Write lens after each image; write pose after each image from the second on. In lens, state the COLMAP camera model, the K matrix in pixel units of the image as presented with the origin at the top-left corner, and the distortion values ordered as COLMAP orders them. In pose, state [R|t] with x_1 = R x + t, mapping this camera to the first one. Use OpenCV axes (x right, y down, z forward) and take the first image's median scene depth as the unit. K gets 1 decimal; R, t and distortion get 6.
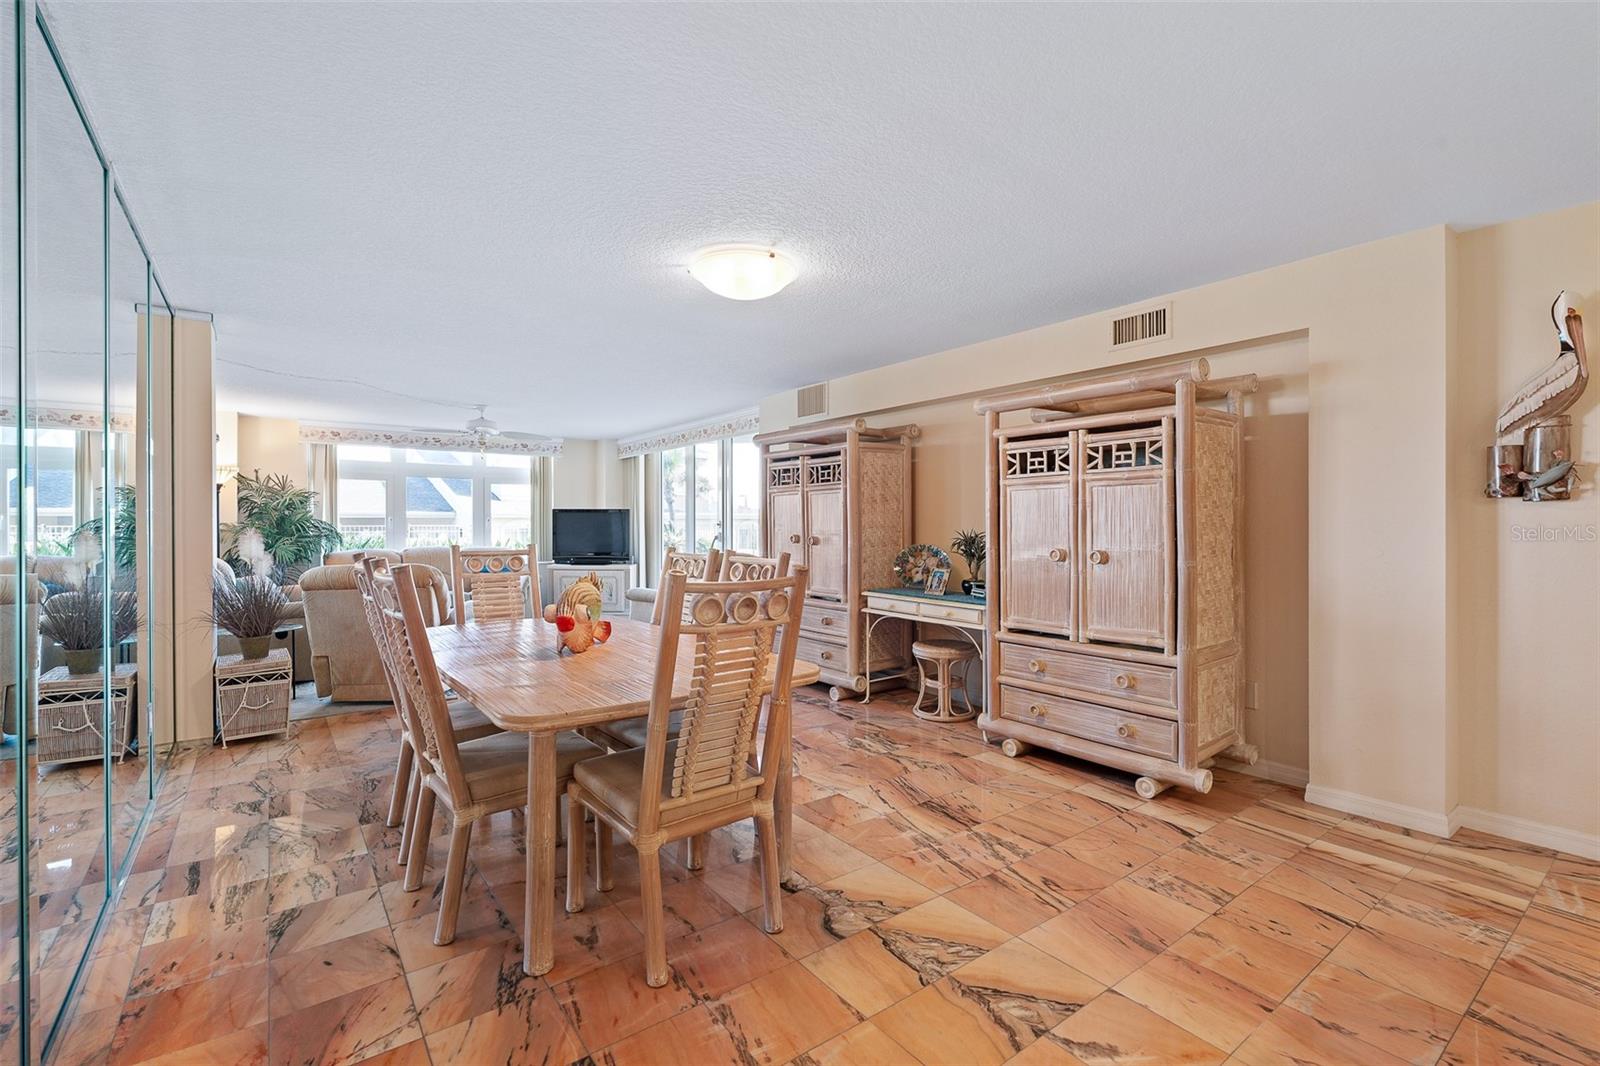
lens RADIAL K [[713.7, 0, 800.0], [0, 713.7, 533.0], [0, 0, 1]] dist [0.000715, -0.000106]
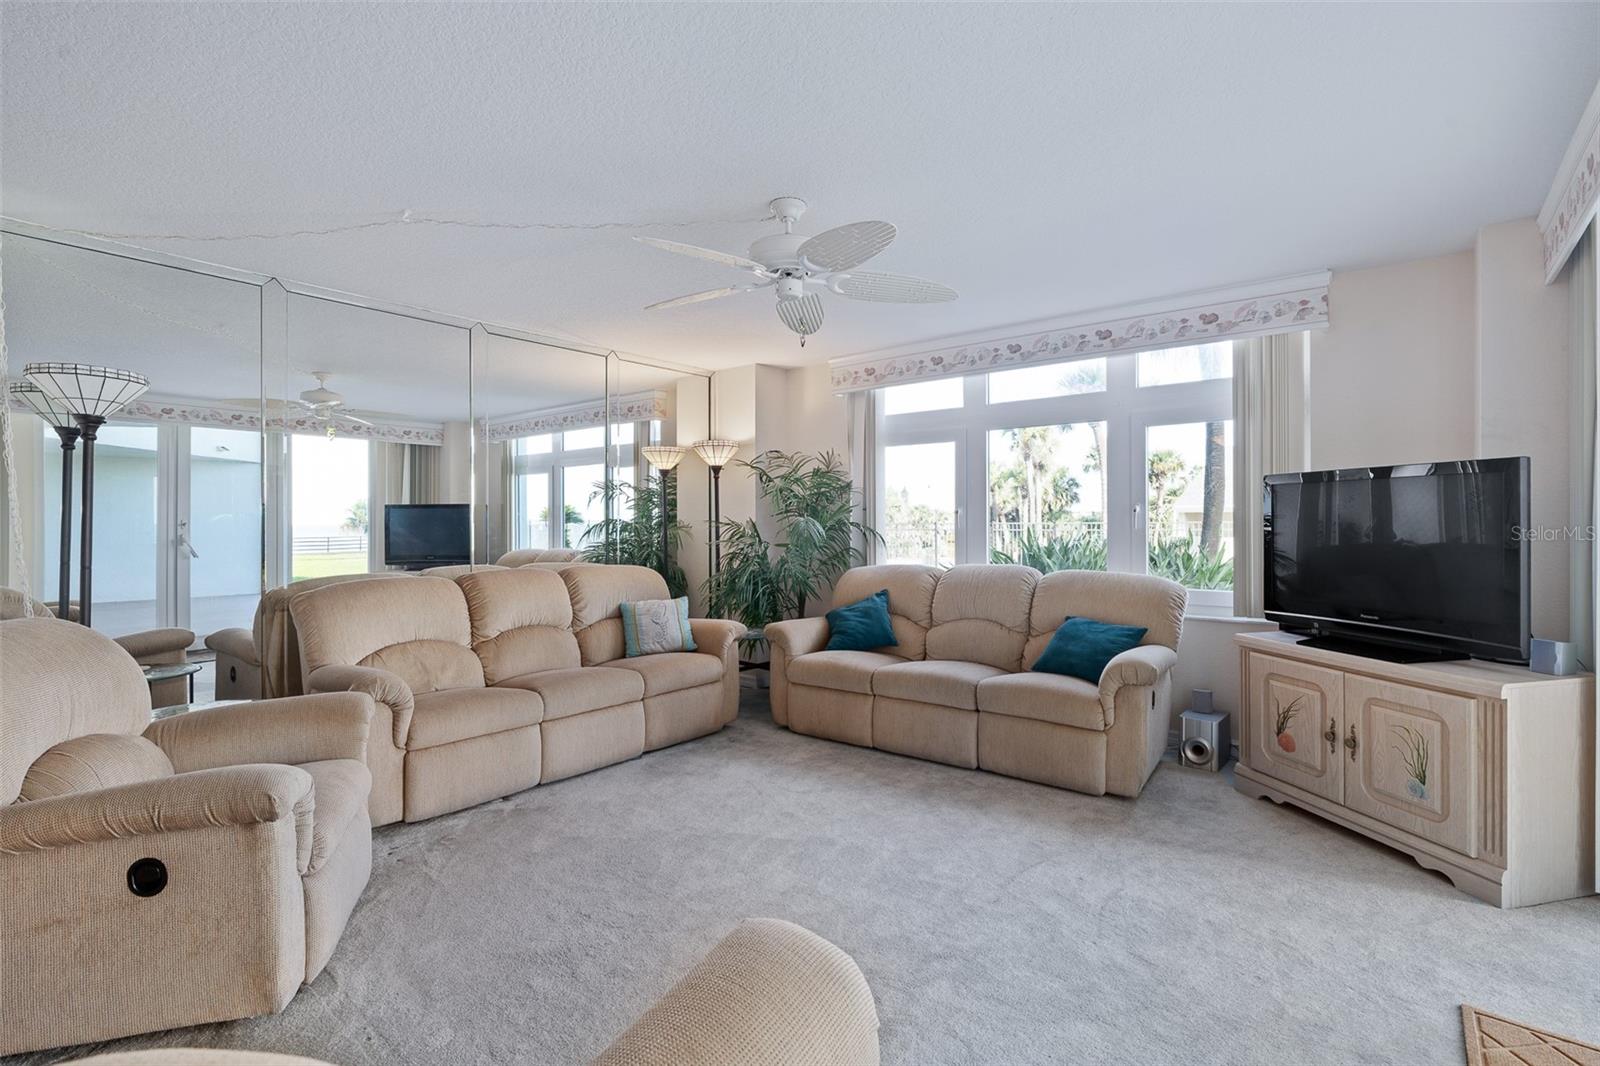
lens RADIAL K [[738.5, 0, 827.8], [0, 738.5, 525.9], [0, 0, 1]] dist [0.000184, 0.000363]
pose [[0.260678, 0.004522, -0.965415, -0.051337], [-0.005934, 0.999978, 0.003082, -0.008729], [0.965408, 0.004926, 0.260699, 0.708806]]
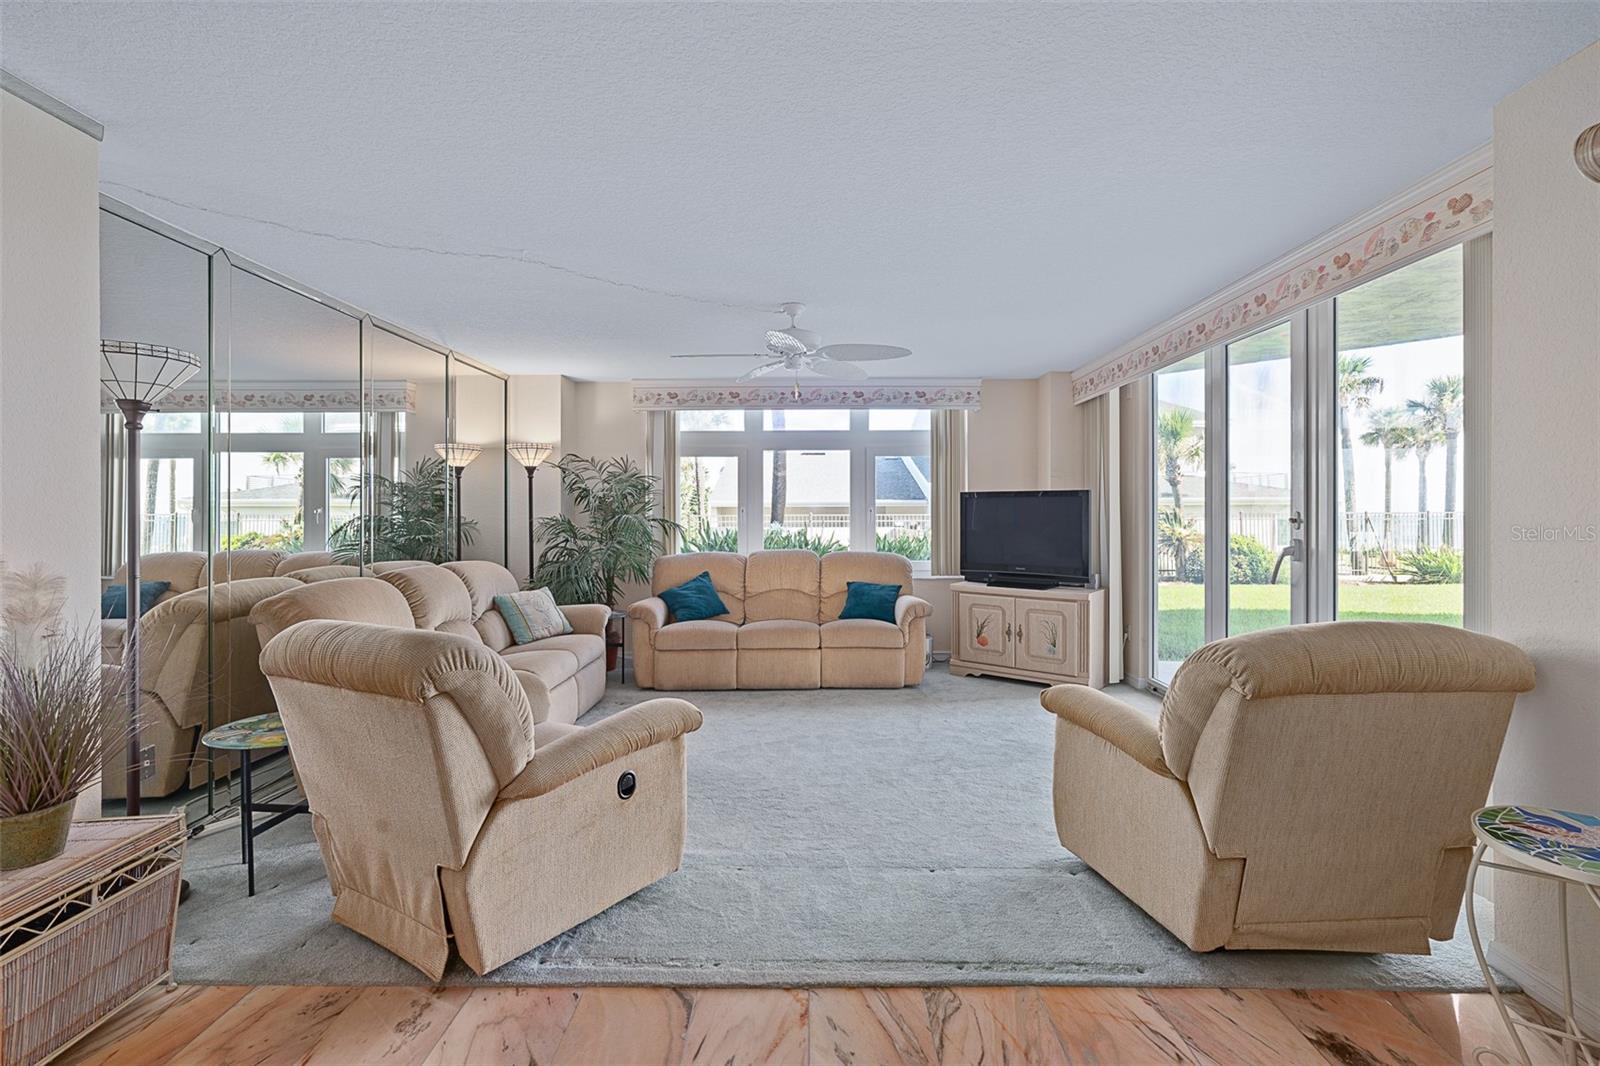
lens RADIAL K [[724.7, 0, 813.5], [0, 724.7, 515.6], [0, 0, 1]] dist [-0.000710, 0.000085]
pose [[0.799966, 0.000346, -0.600045, -0.075140], [-0.003811, 0.999983, -0.004505, -0.010337], [0.600033, 0.005890, 0.799954, 0.430380]]
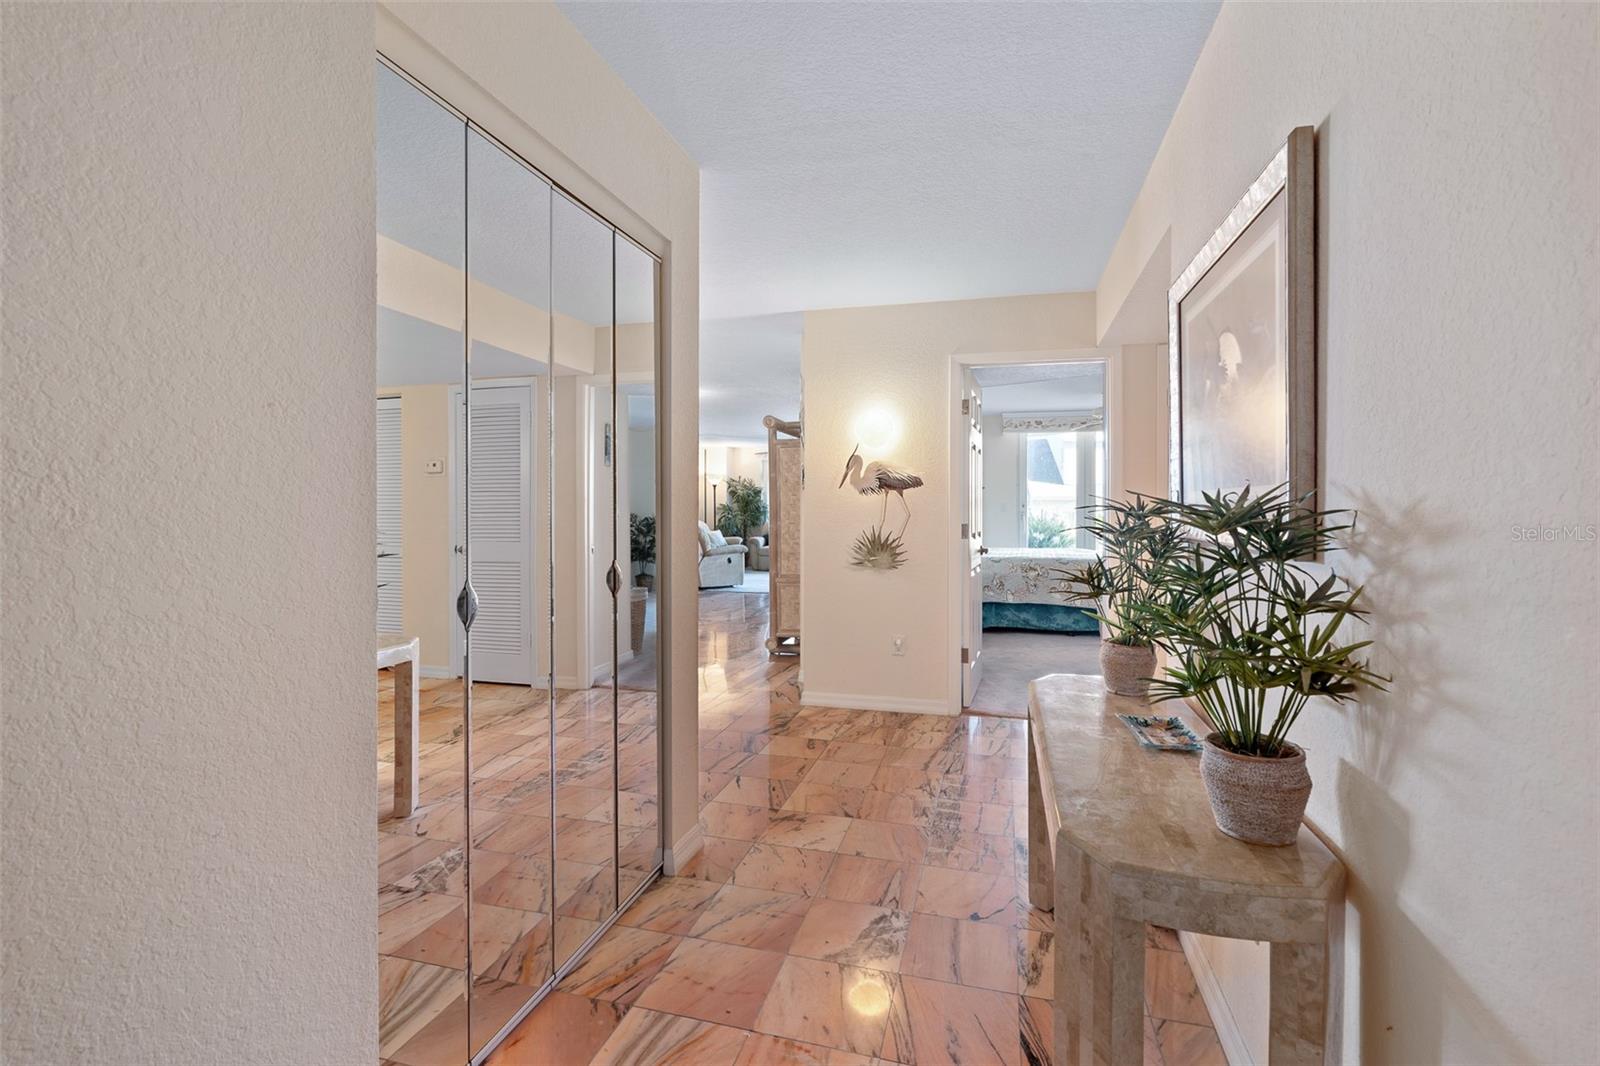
lens RADIAL K [[724.7, 0, 813.5], [0, 724.7, 515.6], [0, 0, 1]] dist [-0.000710, 0.000085]
pose [[0.623486, 0.006312, -0.781809, 0.697588], [-0.006904, 0.999973, 0.002568, 0.008054], [0.781804, 0.003797, 0.623513, -0.017304]]
